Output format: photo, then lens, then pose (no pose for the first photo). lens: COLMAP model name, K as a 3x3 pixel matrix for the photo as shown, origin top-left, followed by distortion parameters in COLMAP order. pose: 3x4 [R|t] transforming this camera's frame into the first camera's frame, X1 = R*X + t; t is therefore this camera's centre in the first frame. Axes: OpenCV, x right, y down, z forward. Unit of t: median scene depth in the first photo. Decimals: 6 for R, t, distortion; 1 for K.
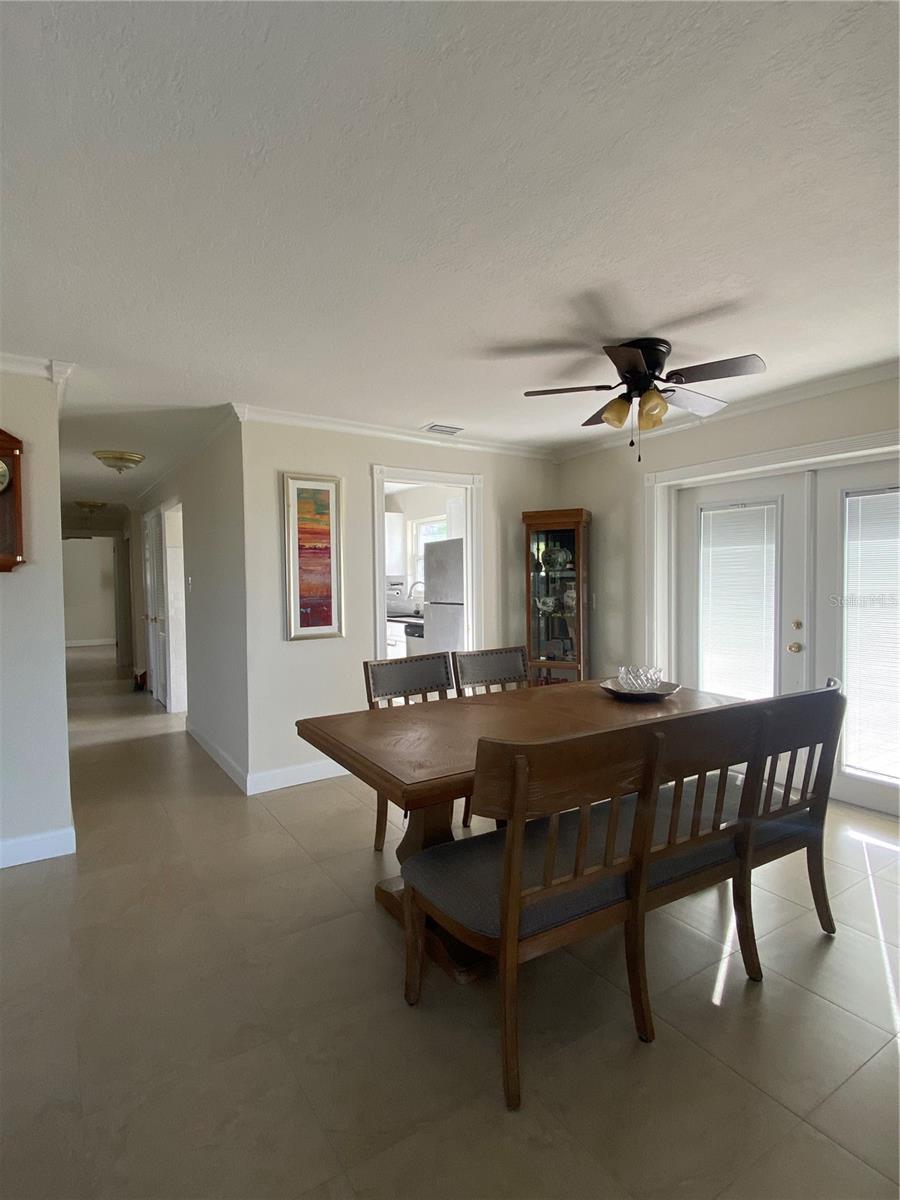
lens RADIAL K [[613.6, 0, 450.0], [0, 613.6, 600.0], [0, 0, 1]] dist [0.016786, -0.000880]
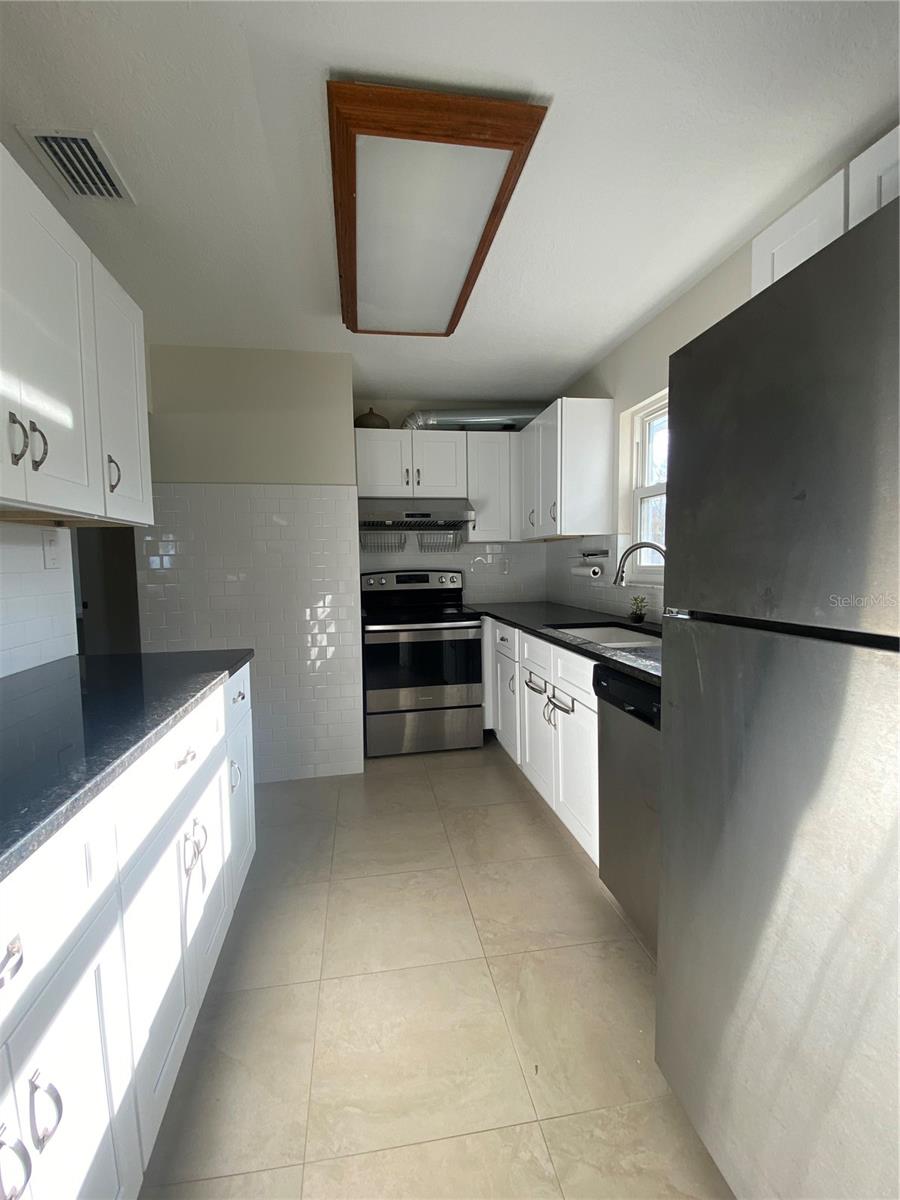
lens RADIAL K [[533.6, 0, 450.0], [0, 533.6, 600.0], [0, 0, 1]] dist [0.000418, -0.000091]
pose [[0.921880, 0.024227, -0.386717, -0.051927], [-0.012839, 0.999405, 0.032004, -0.002540], [0.387262, -0.024539, 0.921643, 1.014572]]
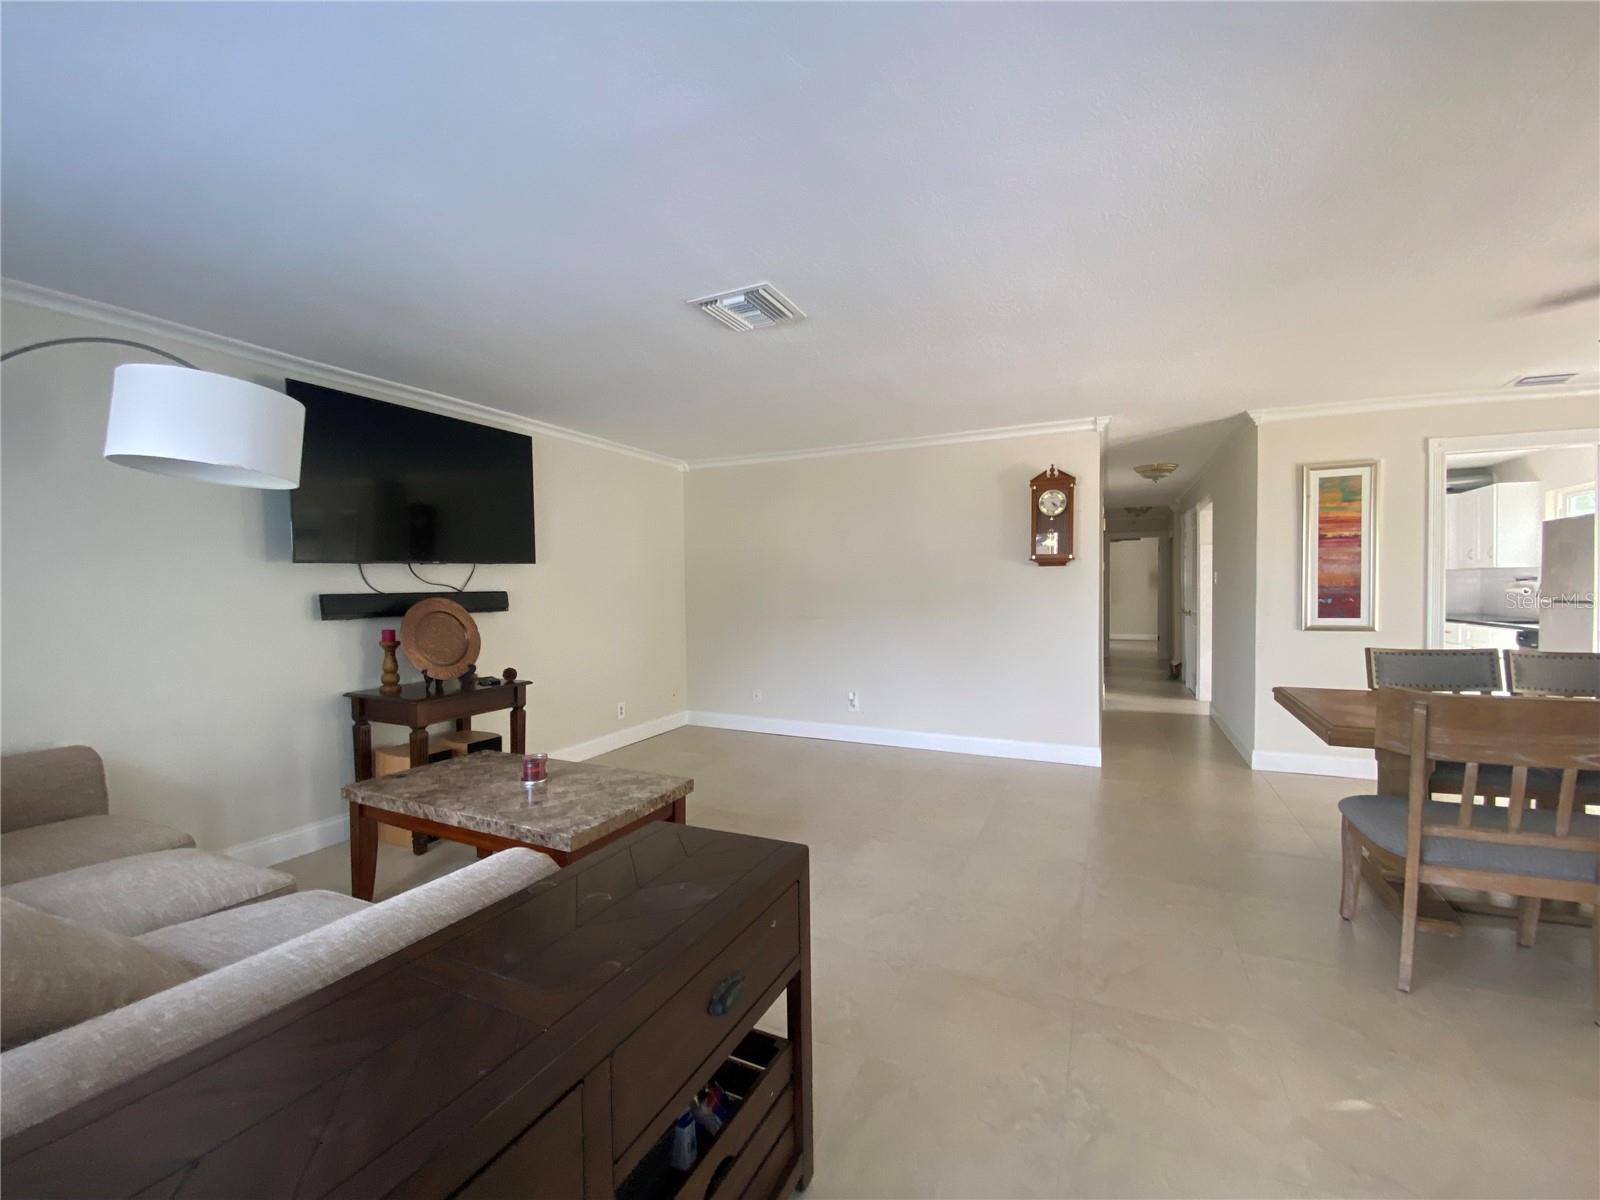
lens RADIAL K [[658.1, 0, 800.0], [0, 658.1, 600.0], [0, 0, 1]] dist [0.019400, -0.019325]
pose [[0.525473, 0.021142, -0.850548, 0.219348], [-0.026955, 0.999603, 0.008194, 0.029198], [0.850383, 0.018620, 0.525834, -0.271140]]
